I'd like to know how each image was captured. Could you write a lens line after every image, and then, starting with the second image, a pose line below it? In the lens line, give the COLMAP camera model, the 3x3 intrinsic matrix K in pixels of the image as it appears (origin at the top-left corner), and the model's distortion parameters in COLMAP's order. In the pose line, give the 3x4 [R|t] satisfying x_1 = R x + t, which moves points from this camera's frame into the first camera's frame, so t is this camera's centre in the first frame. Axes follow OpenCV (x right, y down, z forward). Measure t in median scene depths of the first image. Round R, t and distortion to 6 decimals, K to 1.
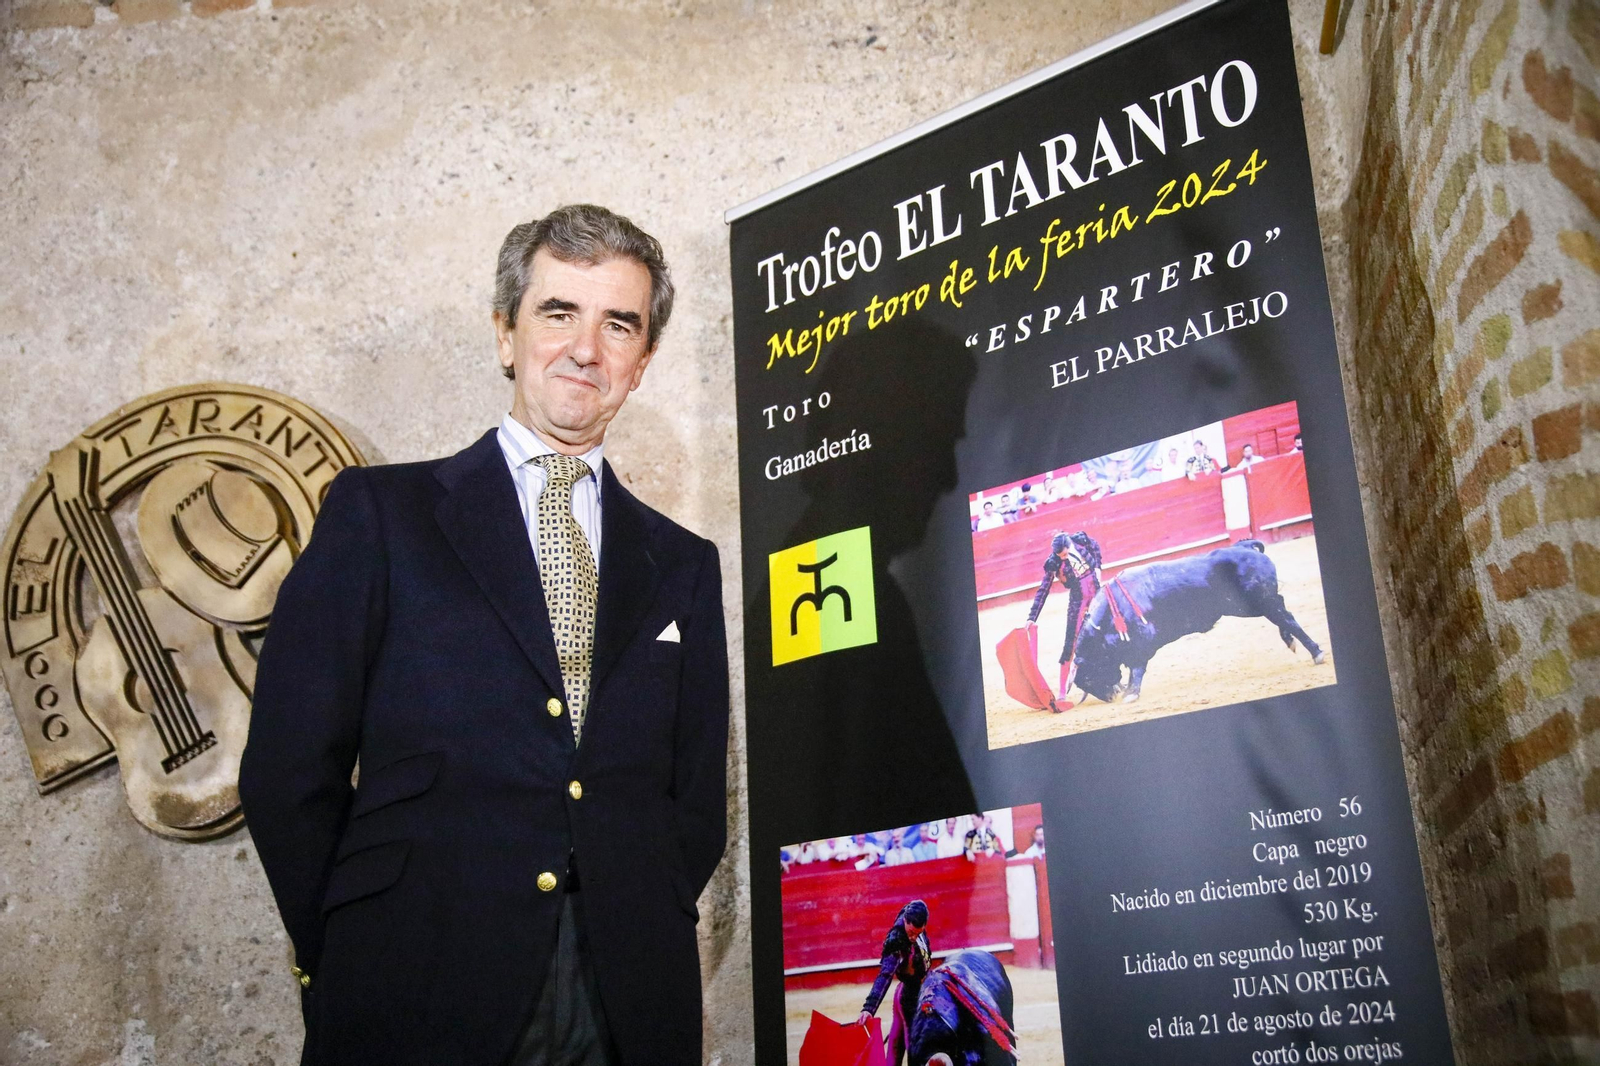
lens RADIAL K [[1770.7, 0, 757.6], [0, 1770.7, 544.8], [0, 0, 1]] dist [0.042130, 0.179408]
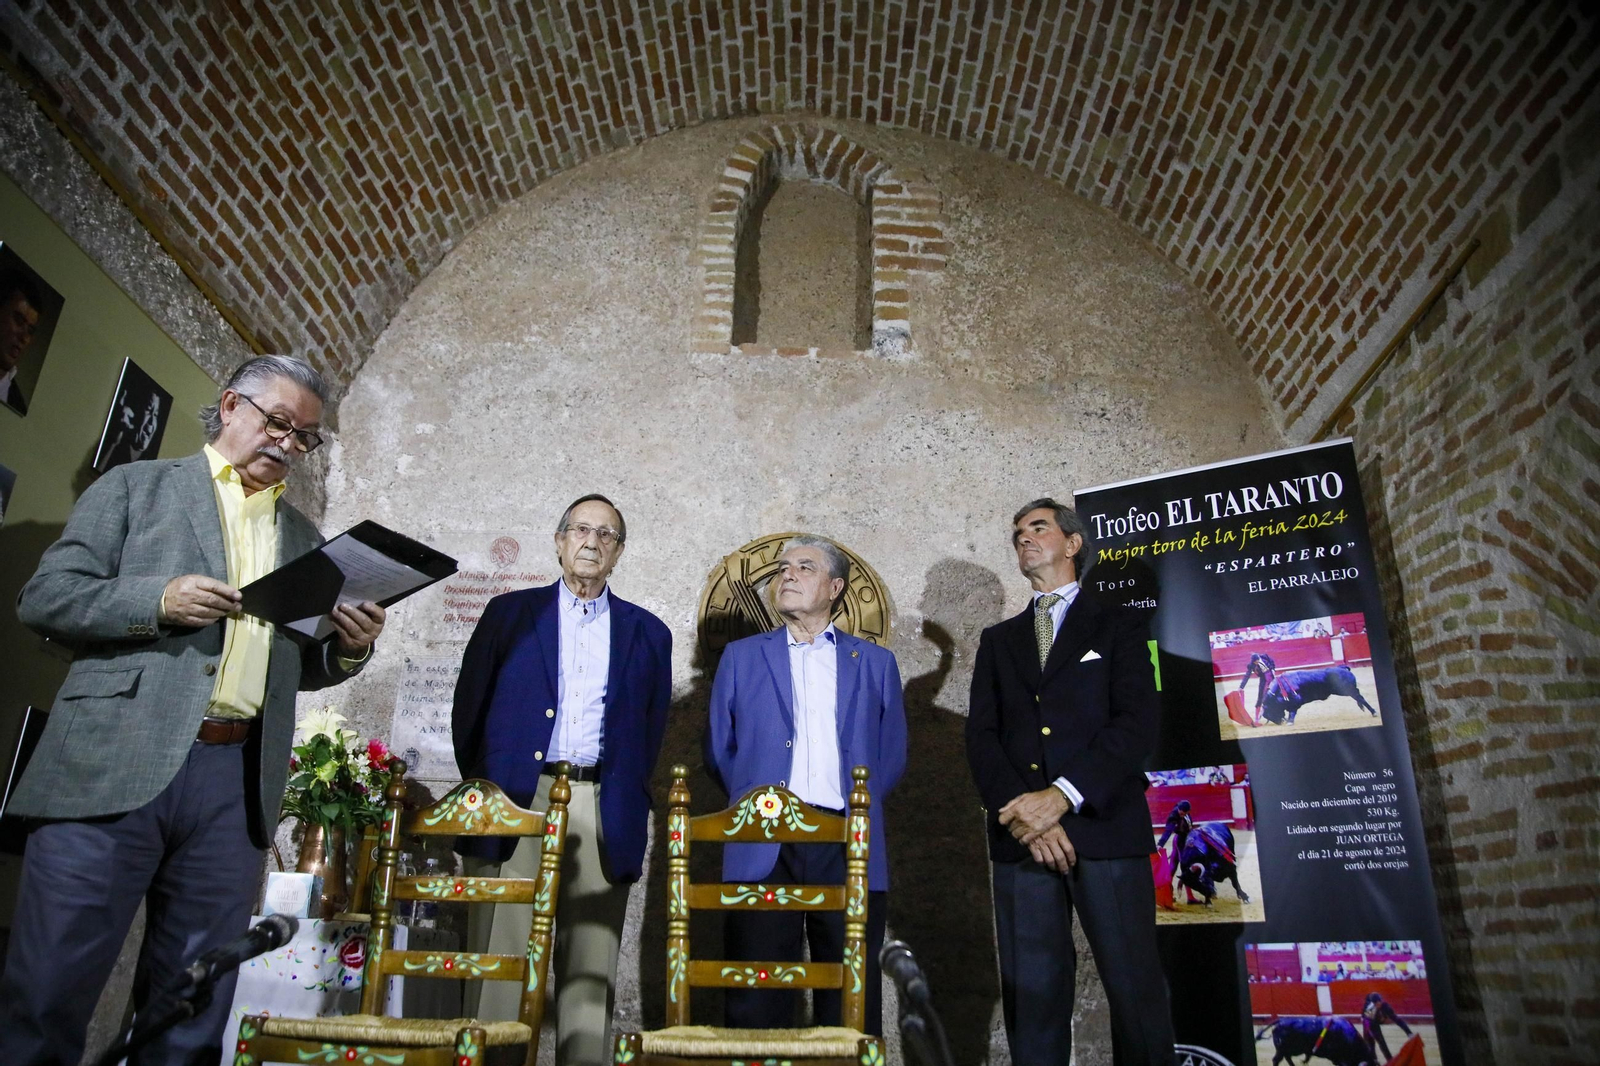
lens RADIAL K [[1079.6, 0, 807.2], [0, 1079.6, 543.0], [0, 0, 1]] dist [-0.123414, 0.094751]
pose [[0.986501, 0.124264, 0.106651, -0.611536], [-0.116236, 0.990117, -0.078471, 0.028775], [-0.115348, 0.065016, 0.991195, -0.374722]]
